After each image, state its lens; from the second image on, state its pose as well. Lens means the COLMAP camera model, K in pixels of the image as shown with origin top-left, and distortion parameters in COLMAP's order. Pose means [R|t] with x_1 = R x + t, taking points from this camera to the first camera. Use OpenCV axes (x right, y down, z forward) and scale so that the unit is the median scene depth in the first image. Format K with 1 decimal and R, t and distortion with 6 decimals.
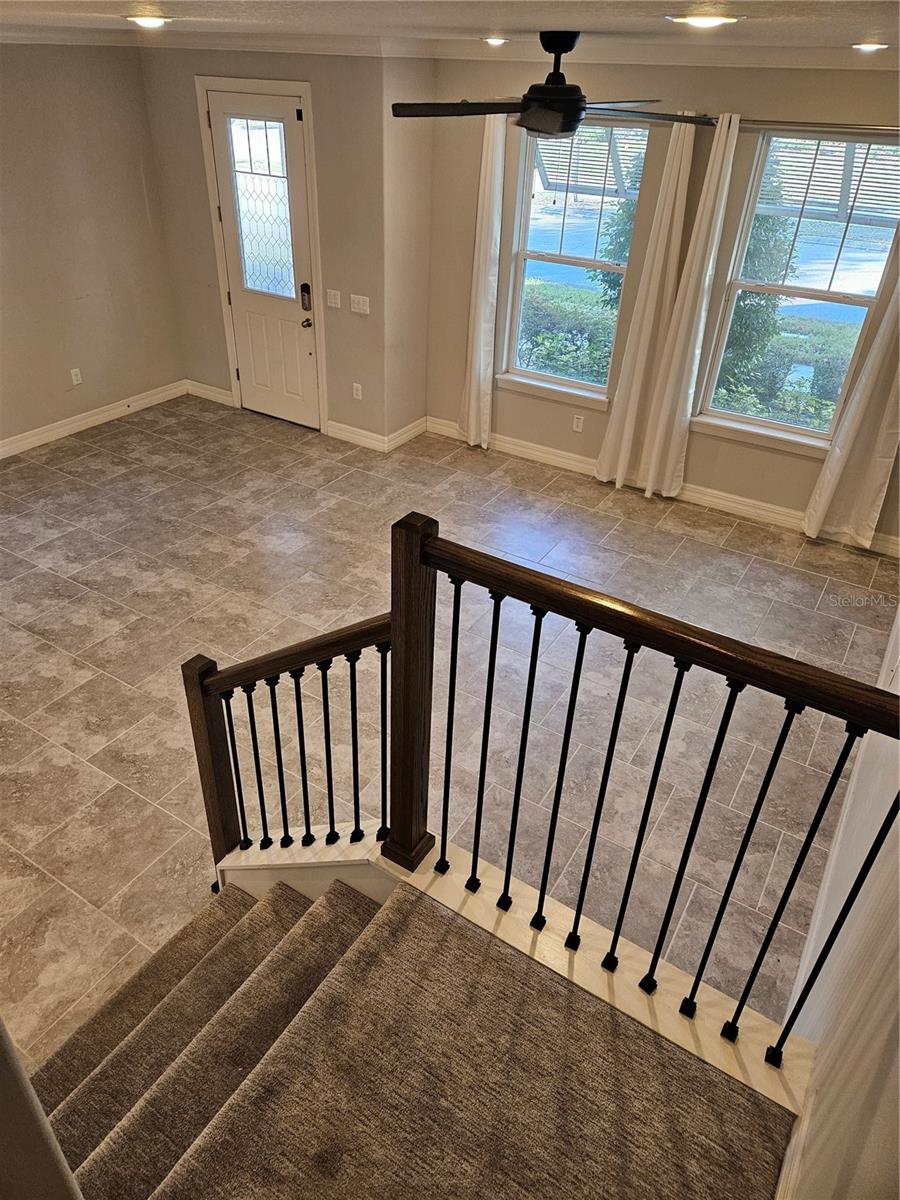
lens RADIAL K [[795.4, 0, 444.1], [0, 795.4, 592.5], [0, 0, 1]] dist [0.066411, -0.047823]
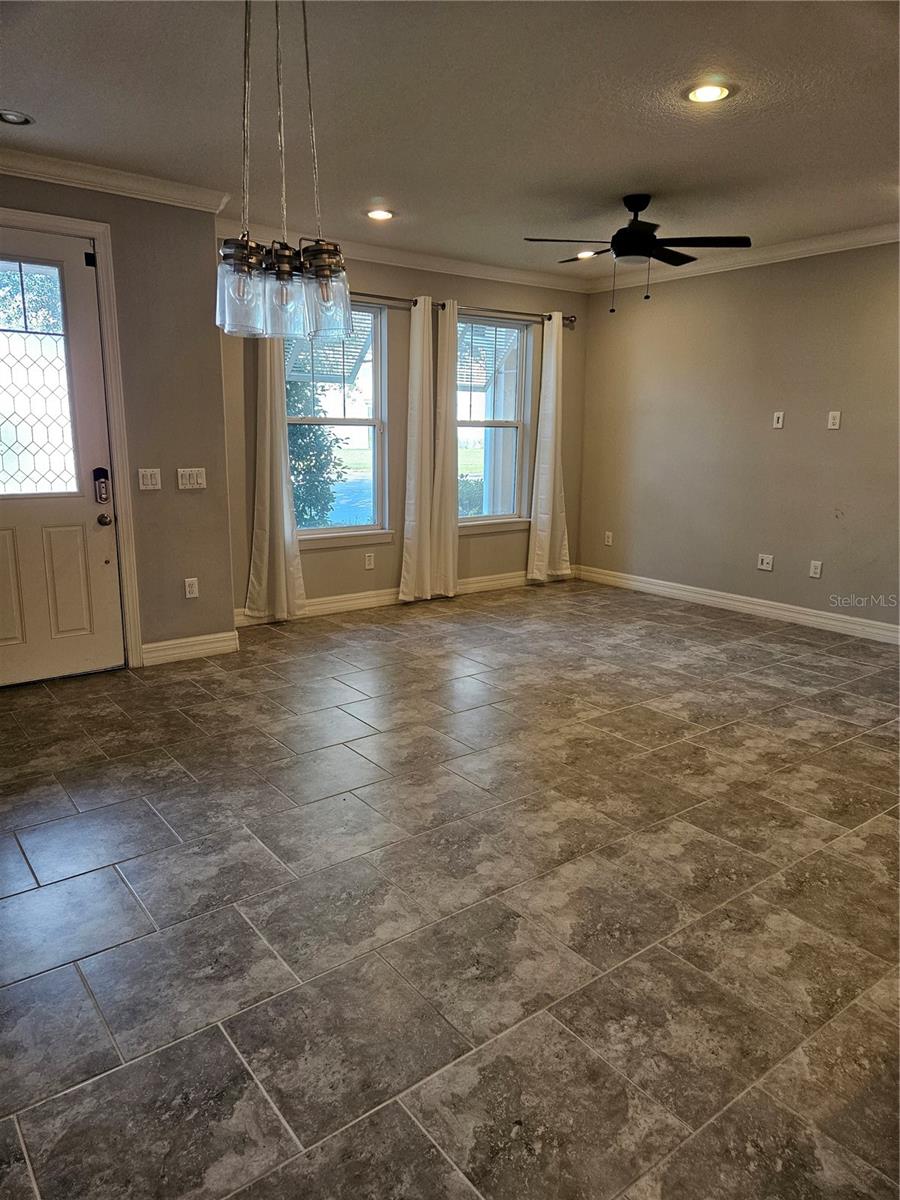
lens RADIAL K [[795.4, 0, 446.0], [0, 795.4, 595.8], [0, 0, 1]] dist [0.066411, -0.047823]
pose [[0.350949, -0.222423, 0.909595, -0.767782], [0.515160, 0.857026, 0.010804, -0.132478], [-0.781949, 0.464795, 0.415356, 0.512508]]
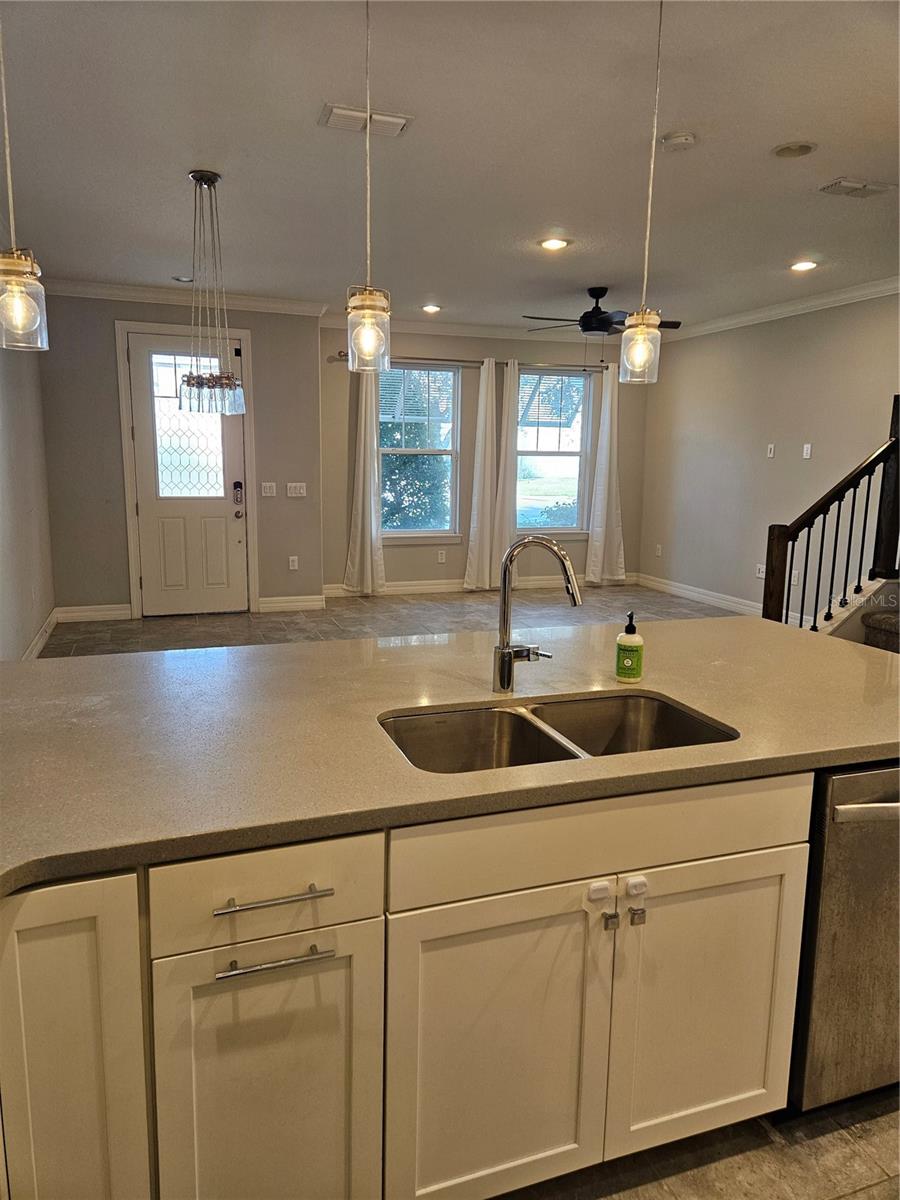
lens RADIAL K [[795.4, 0, 441.7], [0, 795.4, 595.6], [0, 0, 1]] dist [0.066411, -0.047823]
pose [[0.621109, -0.161188, 0.766969, -0.911031], [0.437007, 0.883591, -0.168201, 0.081567], [-0.650575, 0.439642, 0.619247, 0.176603]]
